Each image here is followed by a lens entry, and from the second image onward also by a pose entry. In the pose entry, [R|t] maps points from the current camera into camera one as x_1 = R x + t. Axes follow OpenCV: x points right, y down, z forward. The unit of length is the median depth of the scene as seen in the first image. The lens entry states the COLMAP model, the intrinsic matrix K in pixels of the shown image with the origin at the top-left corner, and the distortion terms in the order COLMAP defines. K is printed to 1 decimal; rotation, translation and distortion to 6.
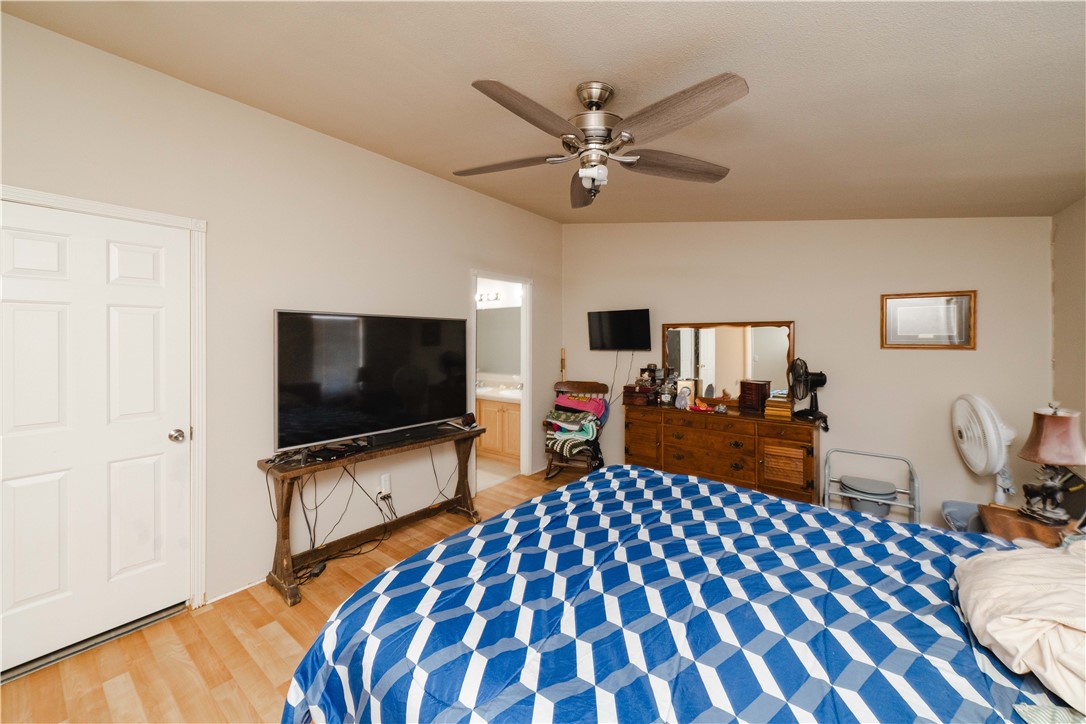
lens RADIAL K [[418.7, 0, 541.8], [0, 418.7, 338.4], [0, 0, 1]] dist [-0.000573, -0.000009]
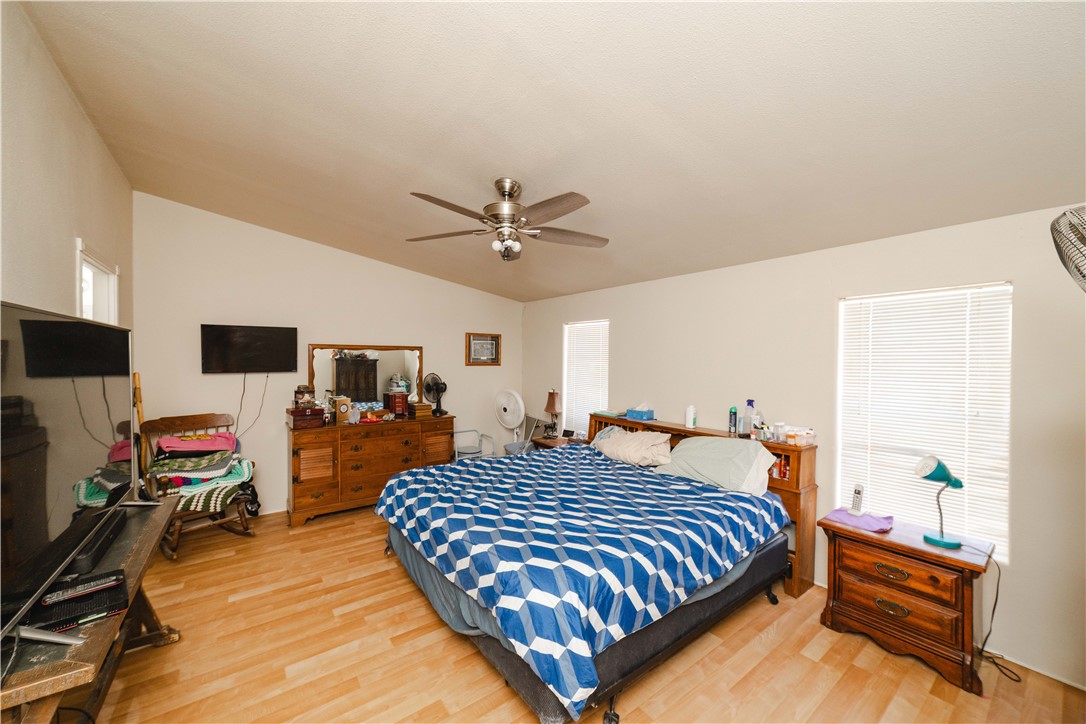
lens RADIAL K [[416.5, 0, 543.0], [0, 416.5, 362.0], [0, 0, 1]] dist [-0.002063, 0.000032]
pose [[0.252277, -0.000622, 0.967655, -0.598542], [-0.002980, 0.999995, 0.001420, 0.005169], [-0.967650, -0.003242, 0.252274, 0.258239]]
